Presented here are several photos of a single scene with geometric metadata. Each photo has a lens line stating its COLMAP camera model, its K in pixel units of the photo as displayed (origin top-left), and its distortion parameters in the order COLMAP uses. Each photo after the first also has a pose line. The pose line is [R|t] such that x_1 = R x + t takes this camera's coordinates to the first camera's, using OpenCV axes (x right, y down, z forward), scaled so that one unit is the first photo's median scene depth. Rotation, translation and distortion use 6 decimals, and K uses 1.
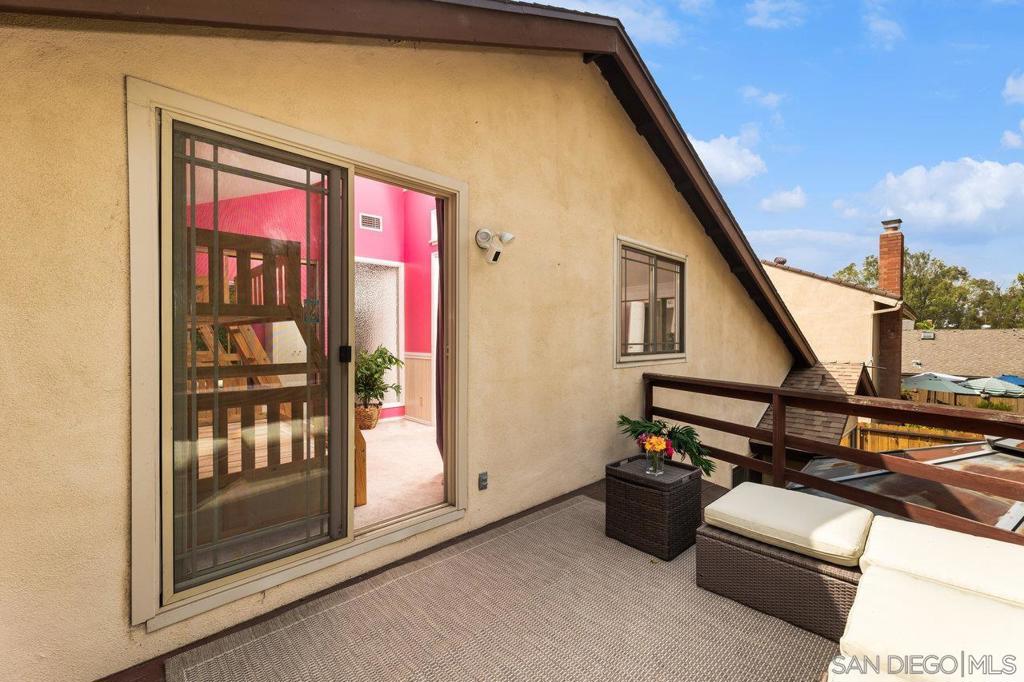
lens RADIAL K [[423.3, 0, 512.0], [0, 423.3, 341.0], [0, 0, 1]] dist [-0.000073, 0.000020]
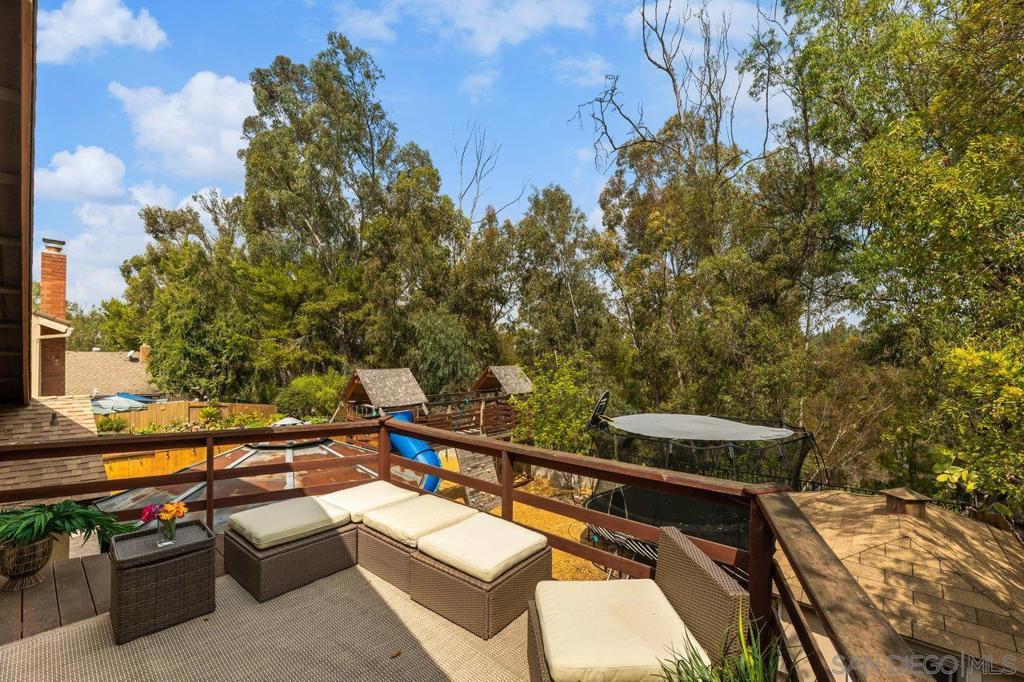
lens RADIAL K [[434.4, 0, 511.5], [0, 434.4, 353.5], [0, 0, 1]] dist [0.000379, 0.000095]
pose [[-0.078099, 0.008725, 0.996907, -0.149056], [0.004282, 0.999955, -0.008416, -0.020701], [-0.996936, 0.003611, -0.078133, 0.065960]]
